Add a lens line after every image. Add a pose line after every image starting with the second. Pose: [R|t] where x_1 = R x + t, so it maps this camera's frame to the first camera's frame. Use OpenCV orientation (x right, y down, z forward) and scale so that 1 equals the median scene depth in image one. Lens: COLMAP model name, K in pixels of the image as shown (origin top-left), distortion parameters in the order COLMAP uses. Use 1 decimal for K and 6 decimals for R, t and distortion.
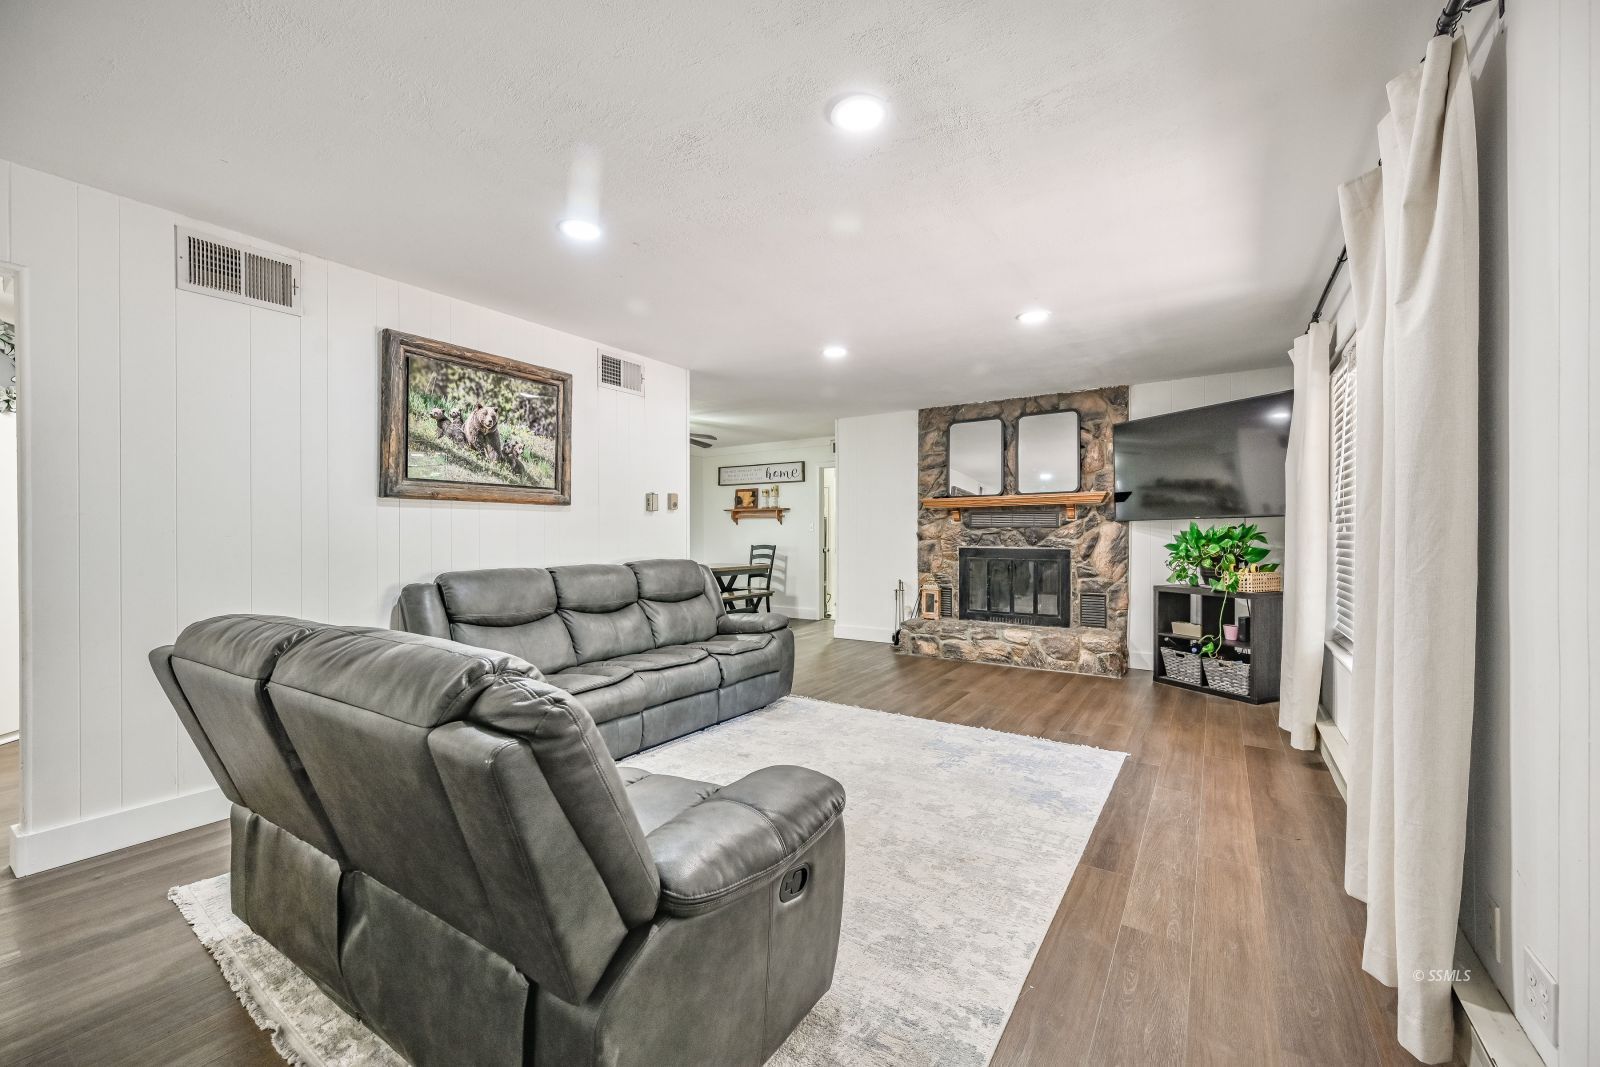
lens RADIAL K [[642.9, 0, 807.2], [0, 642.9, 533.9], [0, 0, 1]] dist [-0.006397, 0.000488]
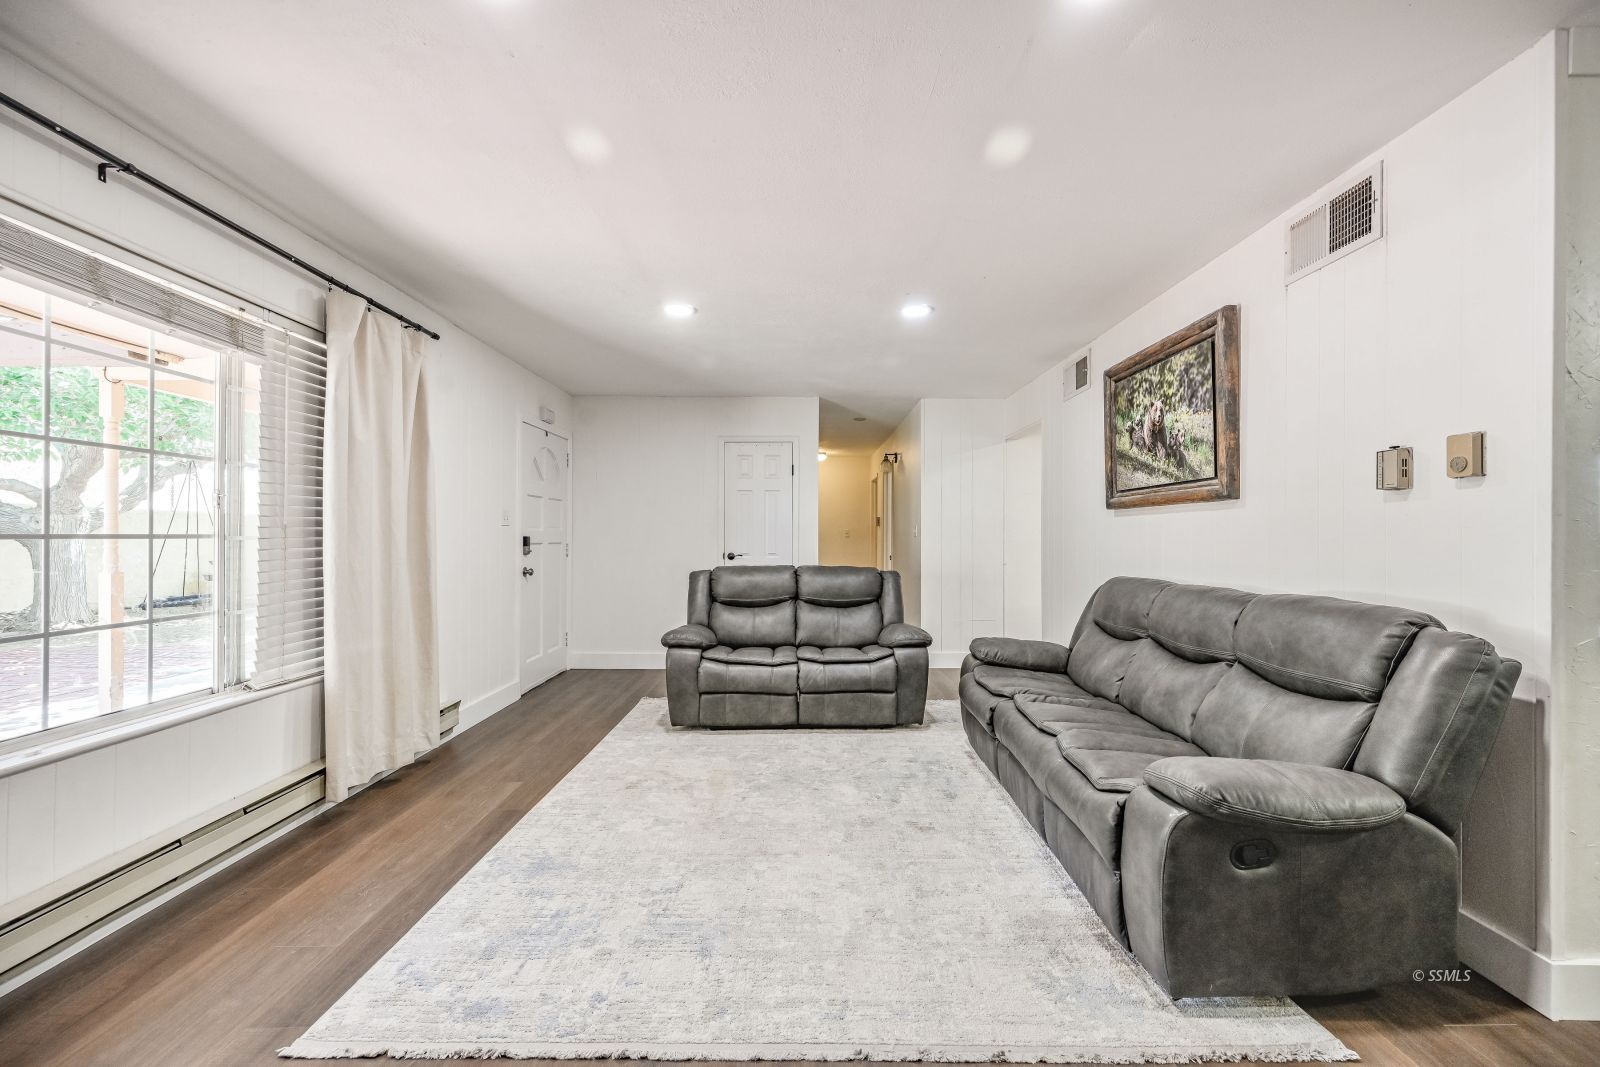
lens RADIAL K [[642.9, 0, 802.1], [0, 642.9, 538.4], [0, 0, 1]] dist [-0.006397, 0.000488]
pose [[-0.841950, 0.000163, -0.539555, 0.415320], [-0.001398, 0.999996, 0.002485, -0.004377], [0.539553, 0.002847, -0.841947, 1.476823]]
